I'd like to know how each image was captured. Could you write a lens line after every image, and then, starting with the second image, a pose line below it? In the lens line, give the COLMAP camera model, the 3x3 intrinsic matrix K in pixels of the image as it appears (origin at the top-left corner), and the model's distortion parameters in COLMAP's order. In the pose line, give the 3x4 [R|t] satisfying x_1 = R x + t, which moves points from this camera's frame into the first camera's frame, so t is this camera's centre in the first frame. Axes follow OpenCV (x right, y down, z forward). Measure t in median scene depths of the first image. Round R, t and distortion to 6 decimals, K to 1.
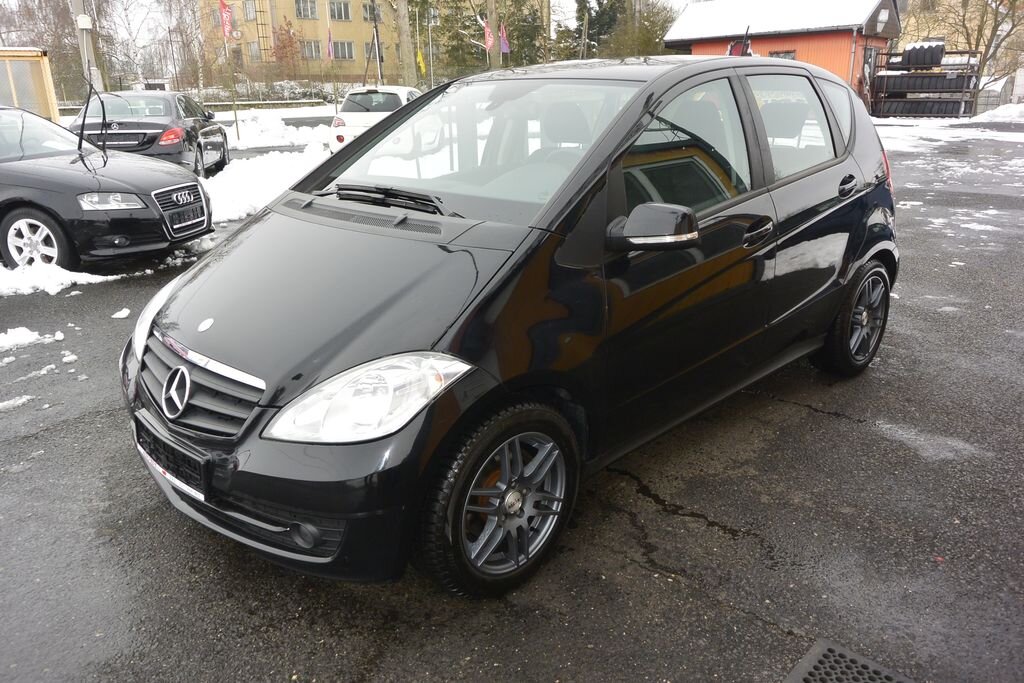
lens RADIAL K [[780.3, 0, 505.7], [0, 780.3, 346.2], [0, 0, 1]] dist [-0.003463, 0.009809]
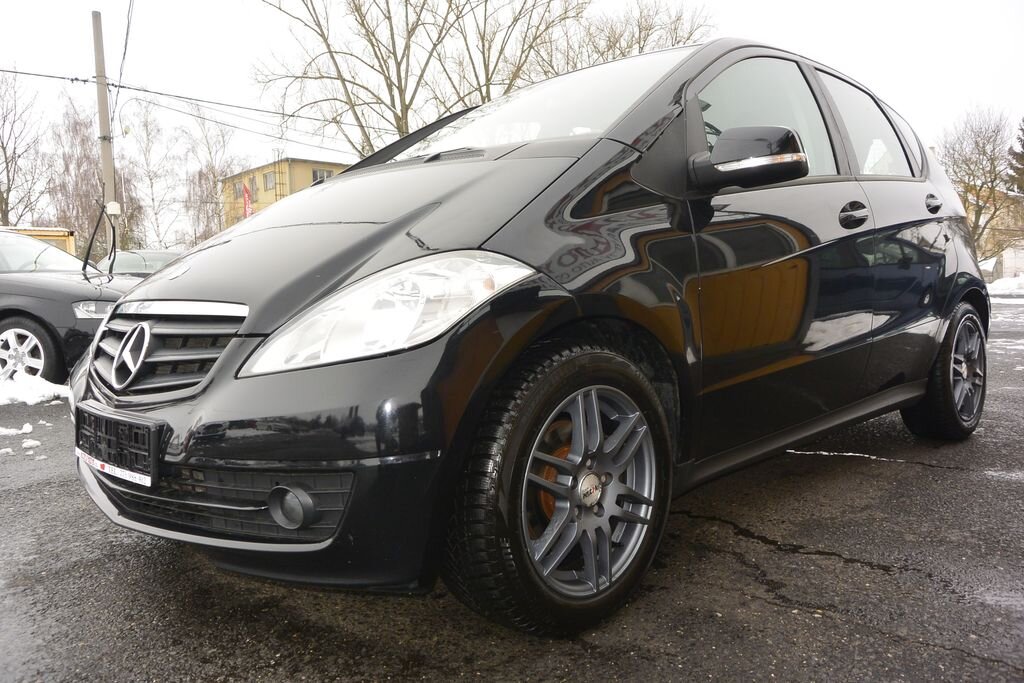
lens RADIAL K [[781.5, 0, 508.4], [0, 781.5, 343.1], [0, 0, 1]] dist [0.004249, 0.001682]
pose [[0.999910, -0.012618, -0.004623, -0.055646], [0.011111, 0.969769, -0.243771, 0.231172], [0.007559, 0.243697, 0.969822, 0.268774]]
